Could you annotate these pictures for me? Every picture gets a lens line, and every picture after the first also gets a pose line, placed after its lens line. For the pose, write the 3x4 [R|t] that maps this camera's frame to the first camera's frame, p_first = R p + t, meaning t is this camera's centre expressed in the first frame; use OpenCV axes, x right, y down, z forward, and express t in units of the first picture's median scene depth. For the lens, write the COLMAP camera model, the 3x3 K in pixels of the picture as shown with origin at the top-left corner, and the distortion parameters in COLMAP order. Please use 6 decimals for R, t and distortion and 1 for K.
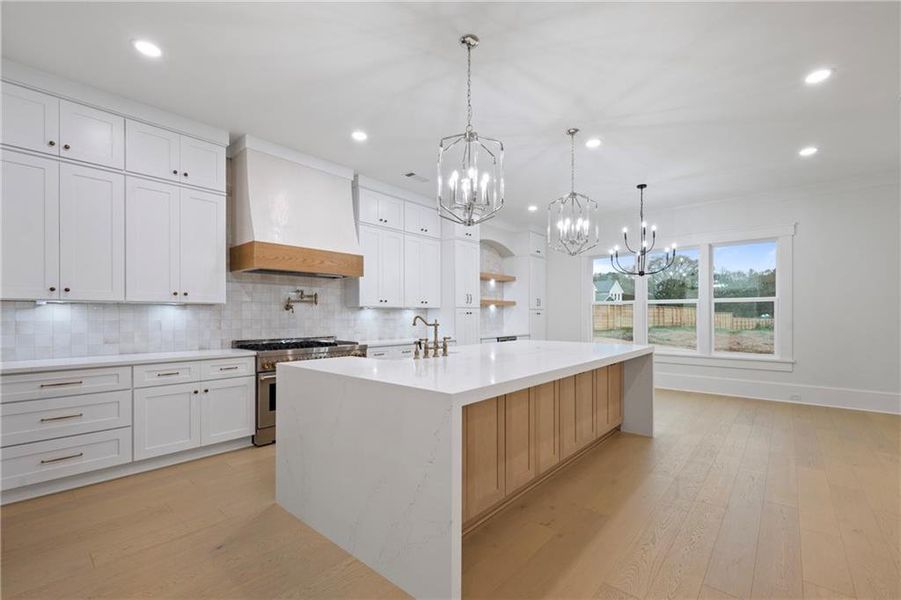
lens RADIAL K [[361.4, 0, 449.0], [0, 361.4, 316.9], [0, 0, 1]] dist [0.000250, 0.000006]
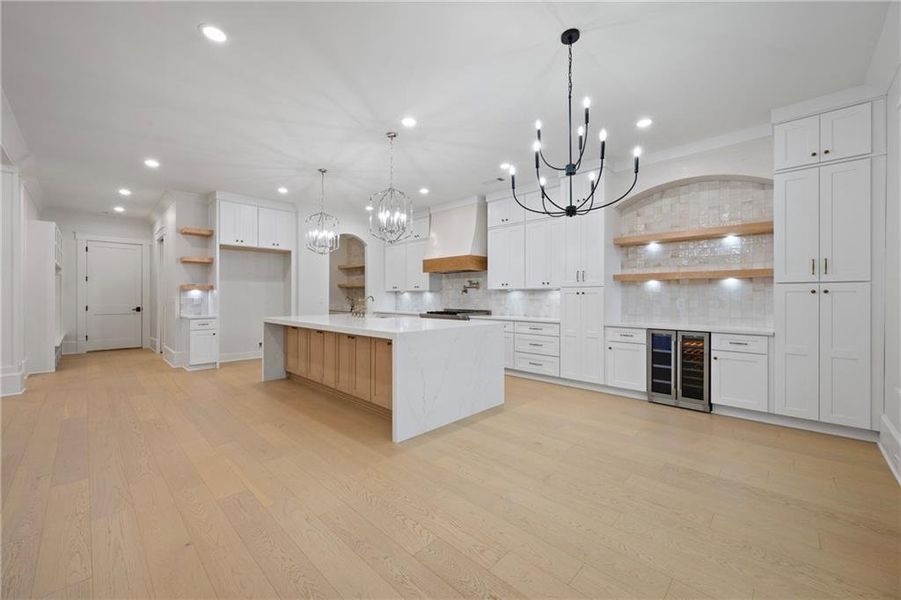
lens RADIAL K [[352.4, 0, 450.5], [0, 352.4, 300.0], [0, 0, 1]] dist [0.000373, 0.000036]
pose [[-0.023636, 0.009064, -0.999680, 1.059908], [-0.006375, 0.999937, 0.009217, 0.000195], [0.999700, 0.006591, -0.023577, 0.850763]]
